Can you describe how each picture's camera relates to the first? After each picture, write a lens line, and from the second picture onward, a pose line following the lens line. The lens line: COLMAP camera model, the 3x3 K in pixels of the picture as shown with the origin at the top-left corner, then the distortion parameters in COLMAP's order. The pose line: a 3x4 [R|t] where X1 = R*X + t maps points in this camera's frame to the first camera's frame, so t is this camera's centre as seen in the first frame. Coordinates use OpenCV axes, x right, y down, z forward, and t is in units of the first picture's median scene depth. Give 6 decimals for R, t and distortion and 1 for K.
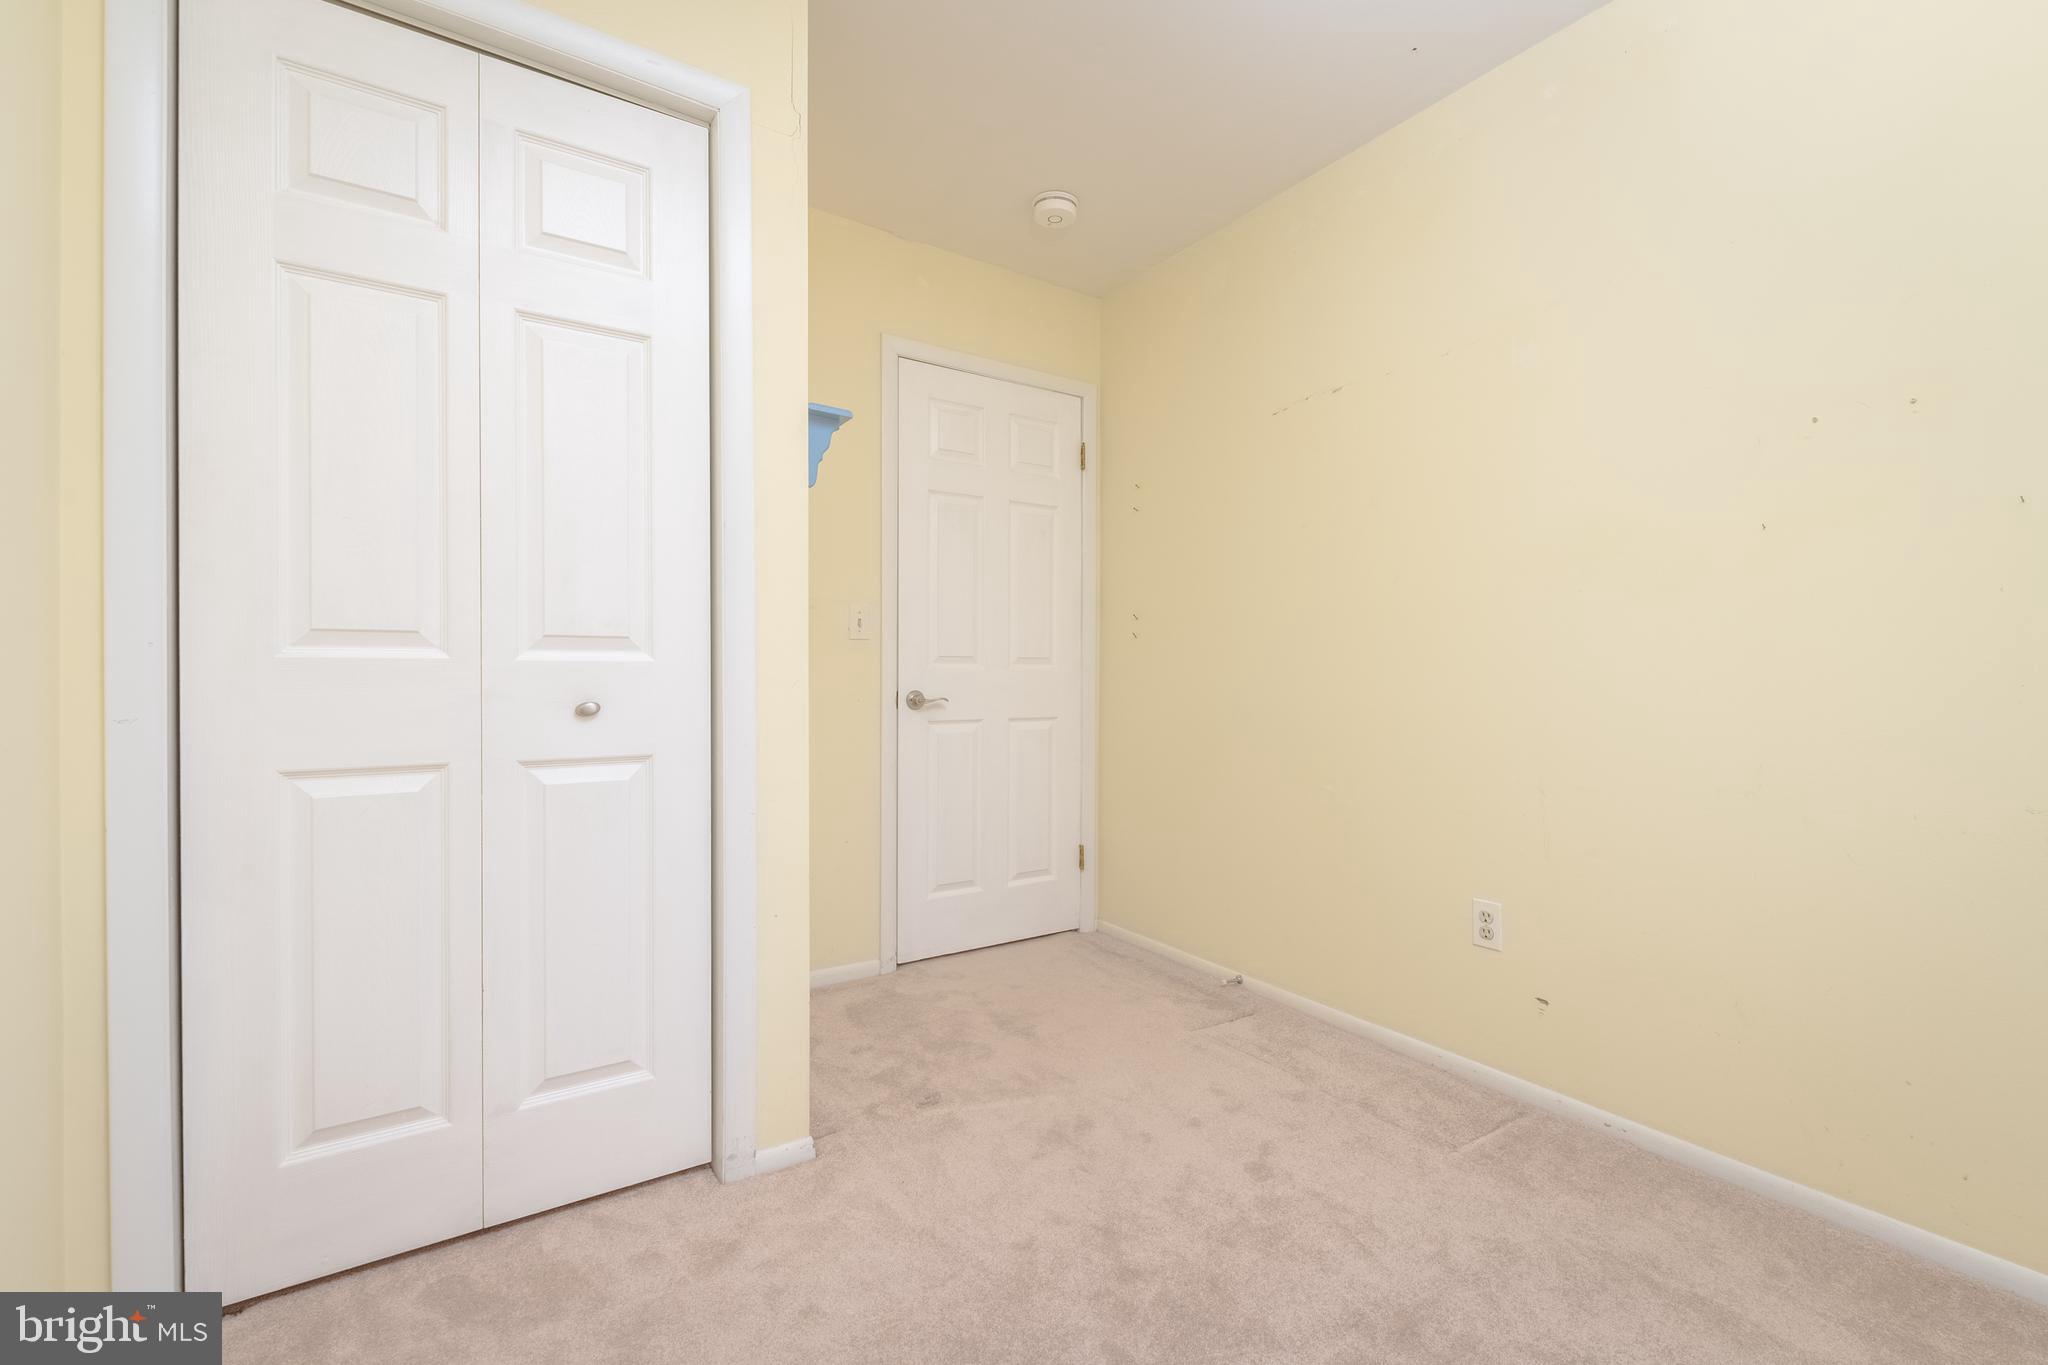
lens RADIAL K [[865.7, 0, 1039.4], [0, 865.7, 685.4], [0, 0, 1]] dist [-0.004340, -0.008160]
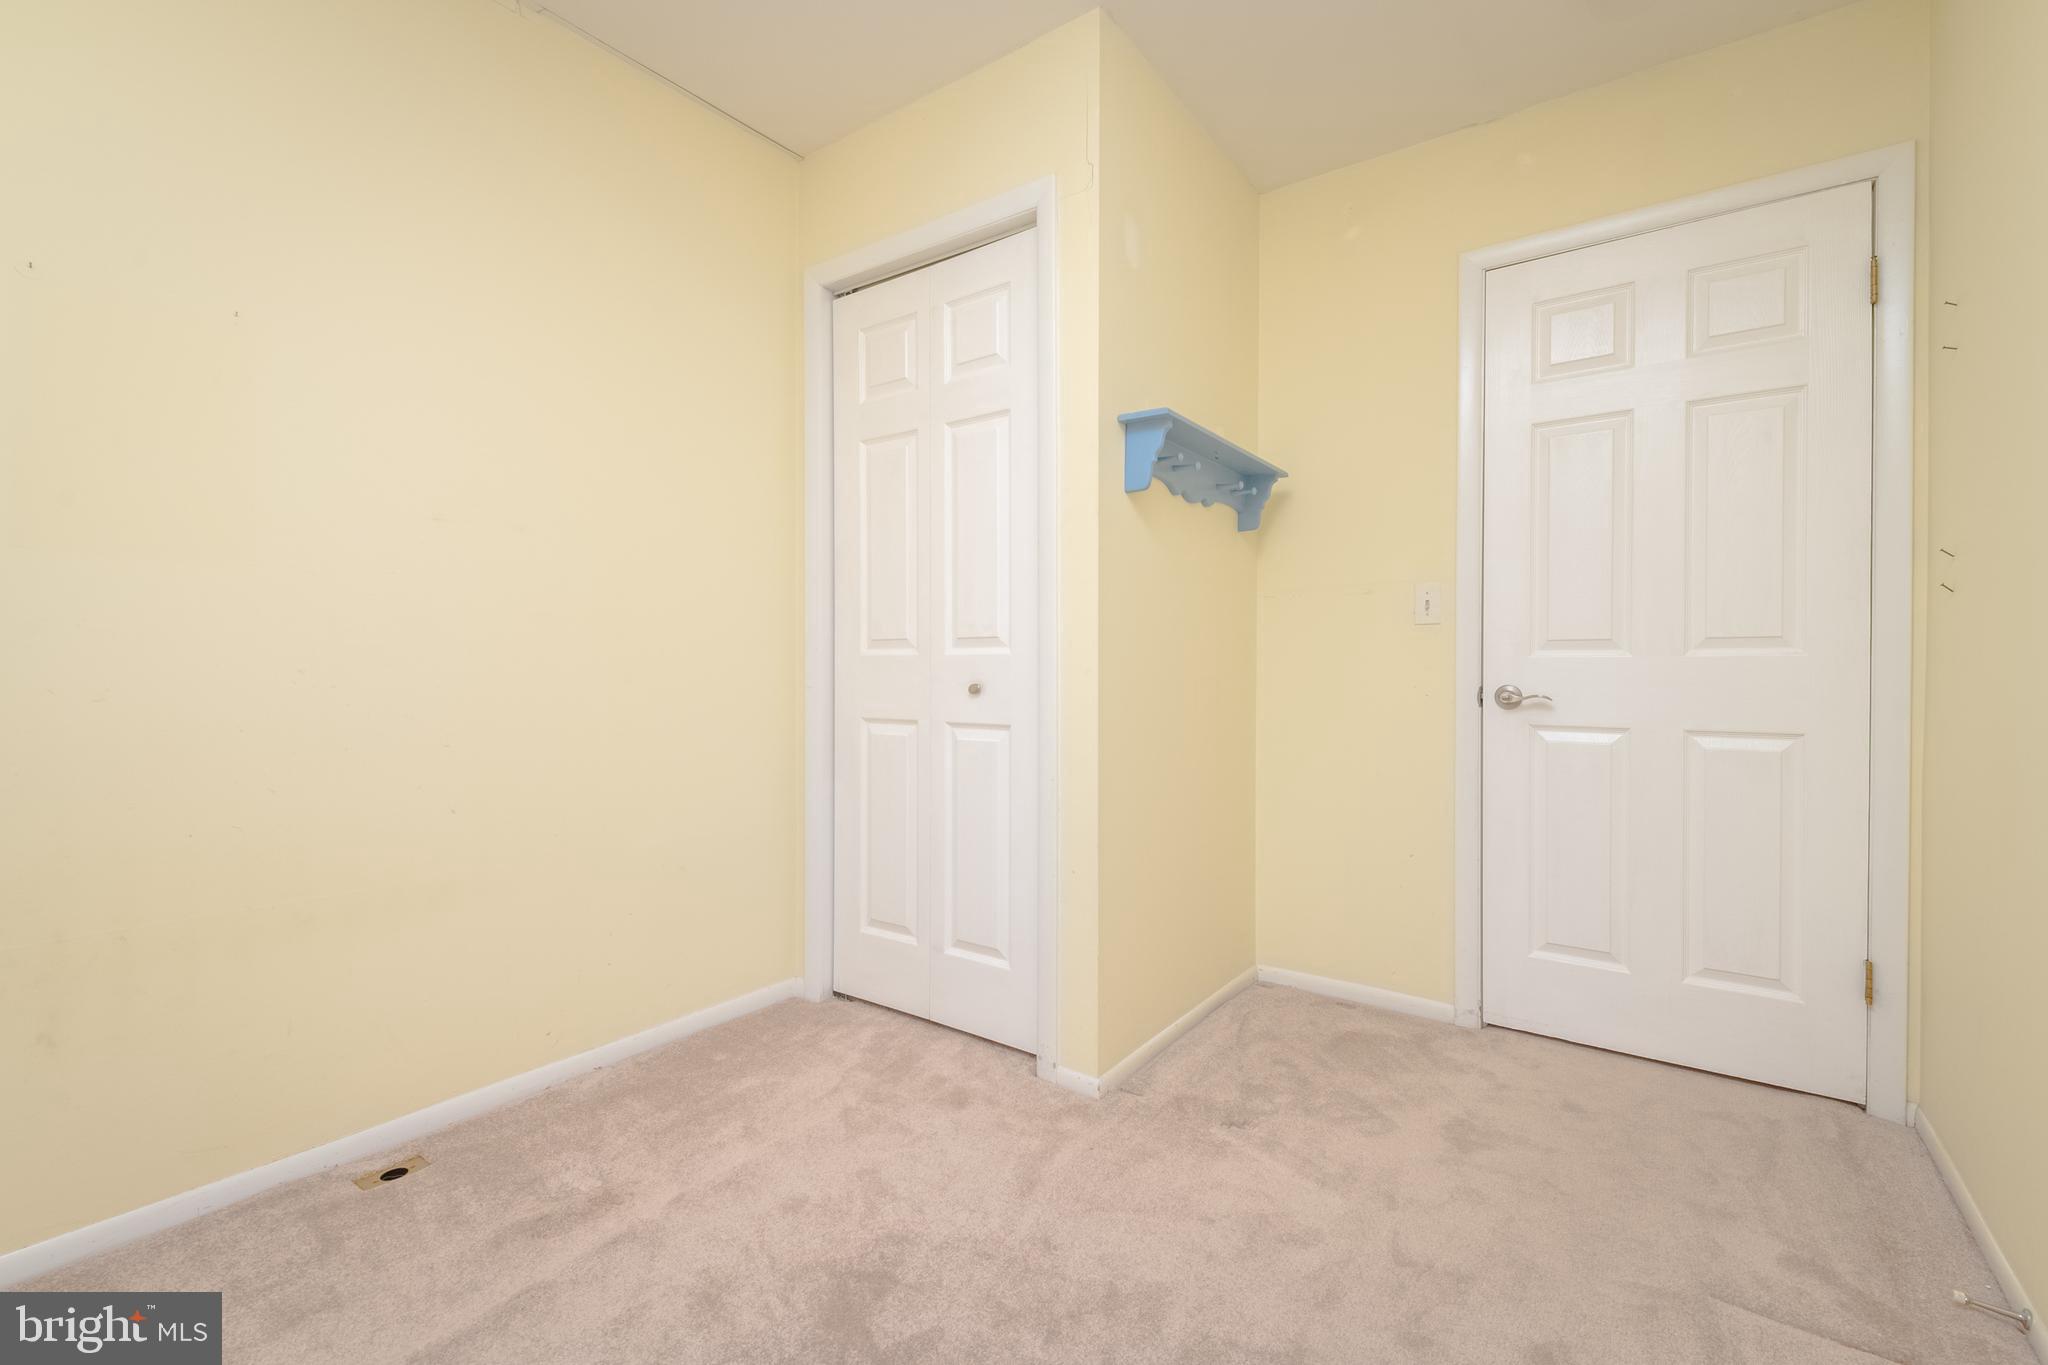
lens RADIAL K [[865.7, 0, 1039.4], [0, 865.7, 685.4], [0, 0, 1]] dist [-0.004340, -0.008160]
pose [[0.331843, 0.015884, -0.943201, 0.500740], [-0.011508, 0.999852, 0.012789, 0.001234], [0.943264, 0.006610, 0.331977, 0.370458]]
